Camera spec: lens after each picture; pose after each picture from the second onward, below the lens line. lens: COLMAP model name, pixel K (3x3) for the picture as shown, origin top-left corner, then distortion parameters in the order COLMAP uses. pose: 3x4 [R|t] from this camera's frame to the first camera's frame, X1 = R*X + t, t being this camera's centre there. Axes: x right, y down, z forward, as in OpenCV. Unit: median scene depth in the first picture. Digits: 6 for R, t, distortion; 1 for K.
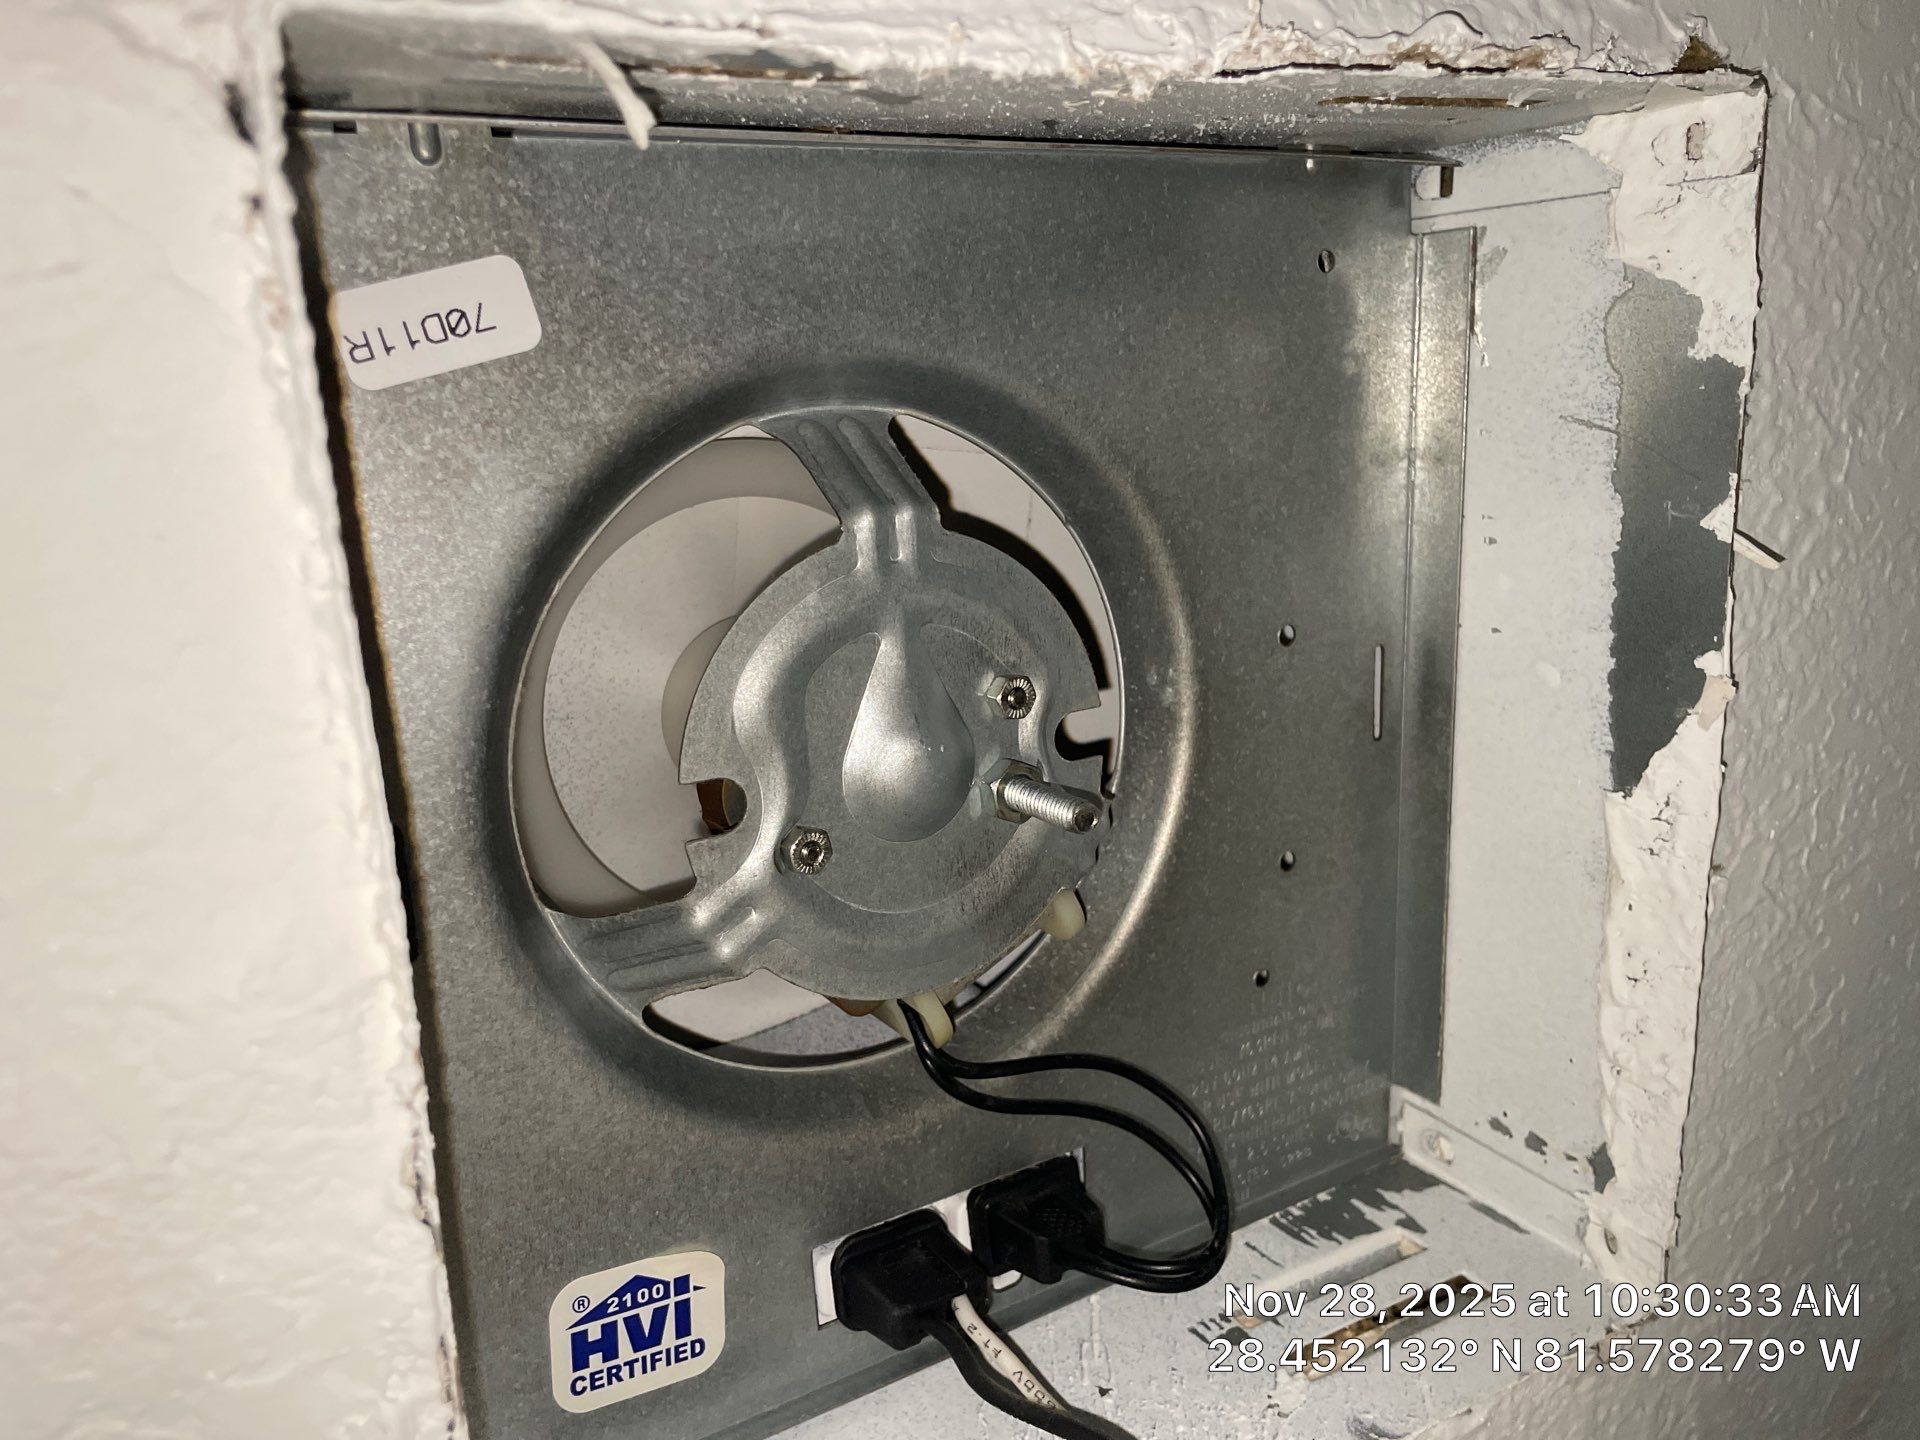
lens RADIAL K [[1493.8, 0, 882.8], [0, 1493.8, 724.5], [0, 0, 1]] dist [0.065865, -0.112343]
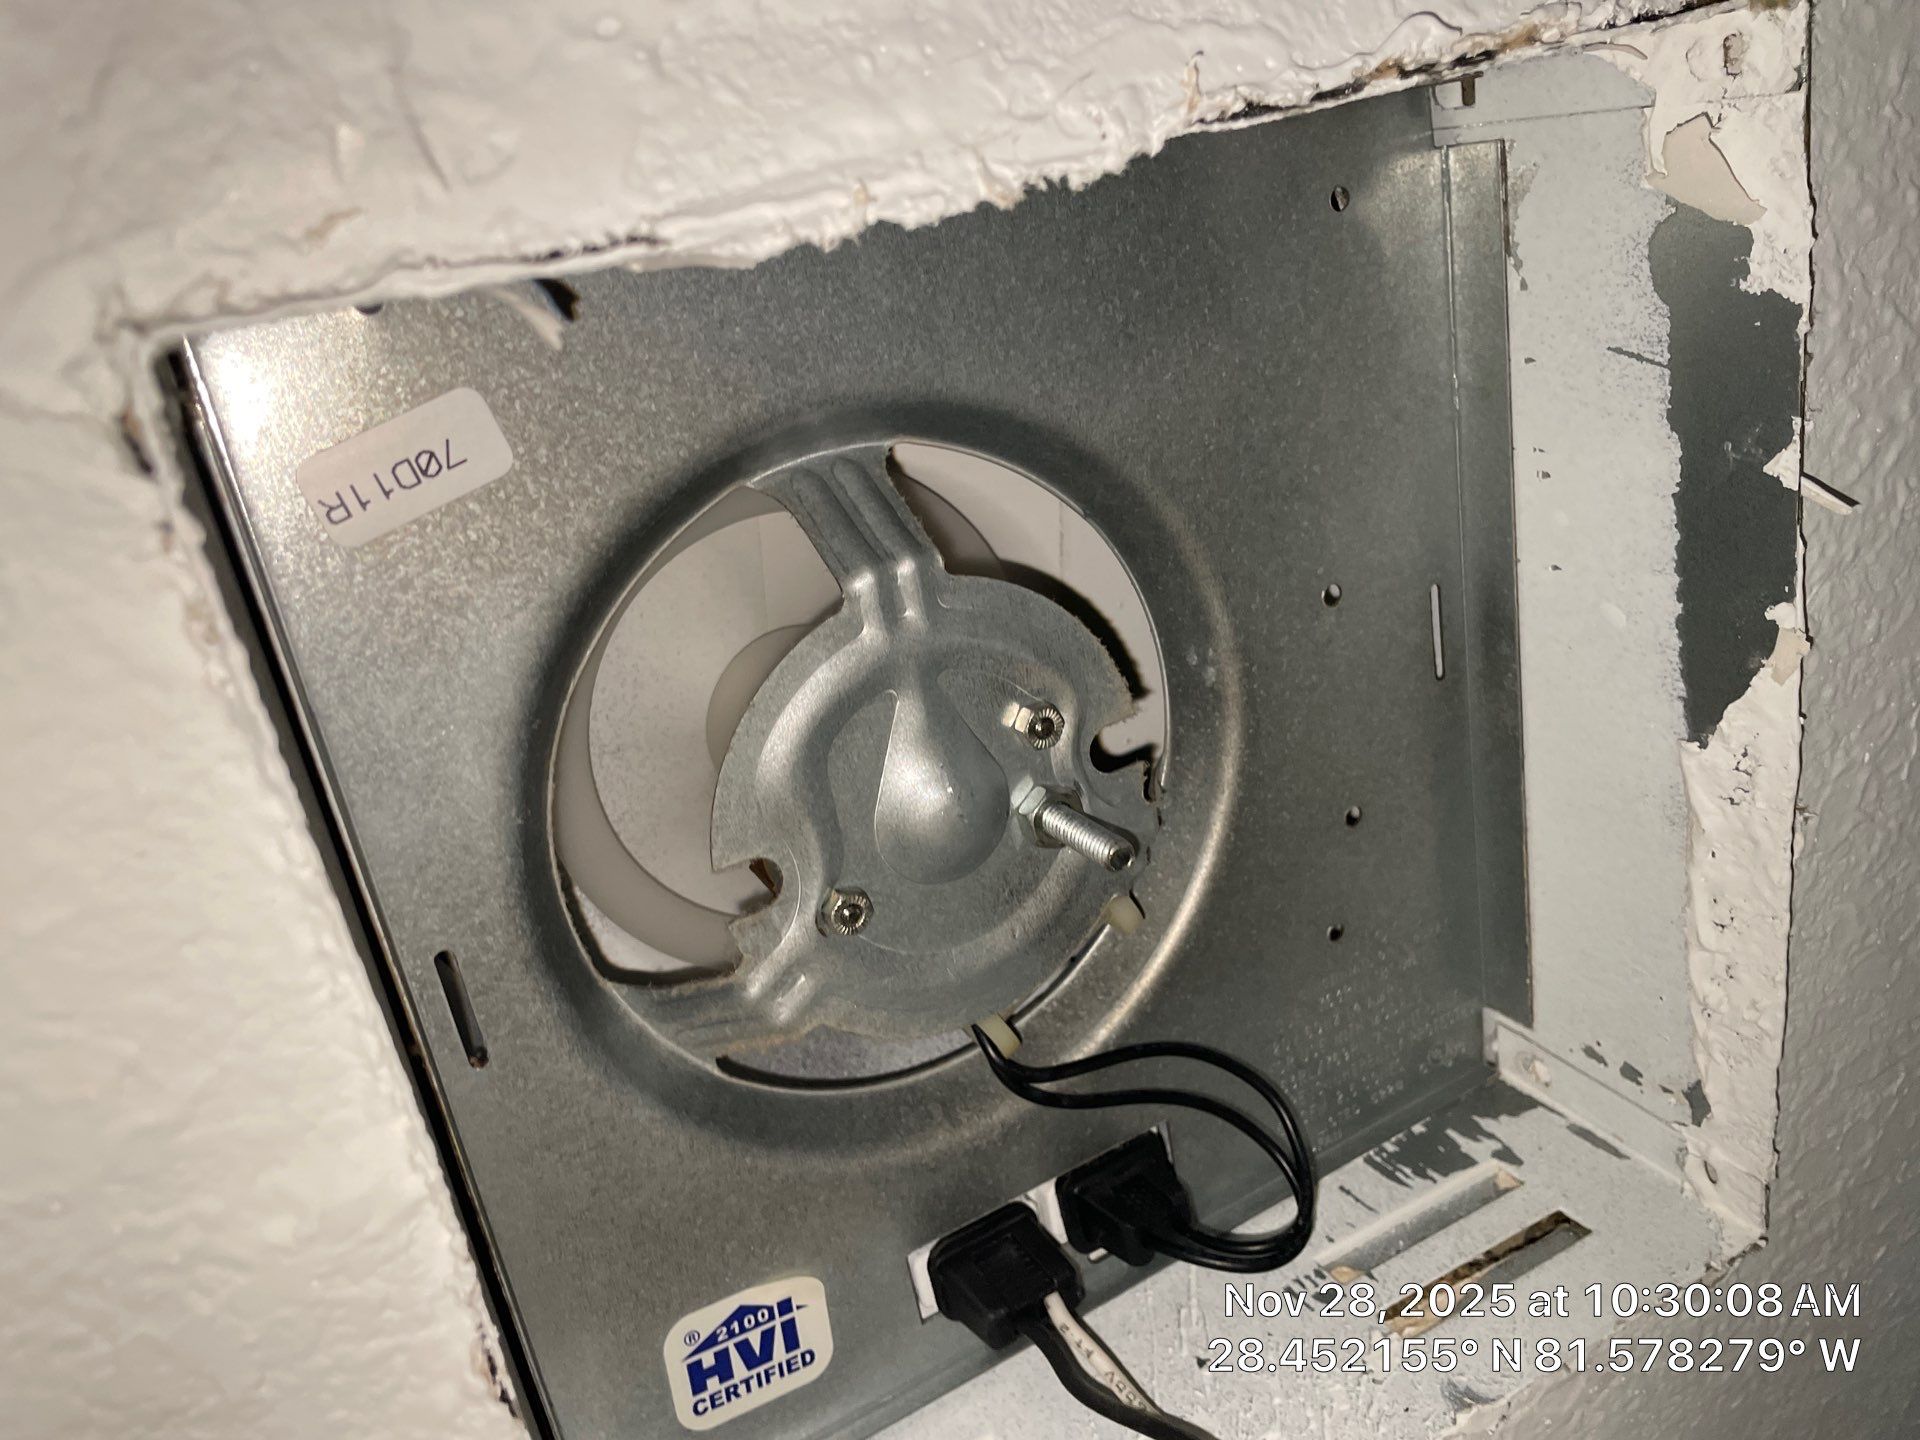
lens RADIAL K [[1482.8, 0, 861.3], [0, 1482.8, 720.2], [0, 0, 1]] dist [0.068306, -0.109498]
pose [[0.989272, -0.105897, -0.100629, 0.066335], [0.118272, 0.984925, 0.126234, -0.154181], [0.085744, -0.136781, 0.986883, 0.022669]]
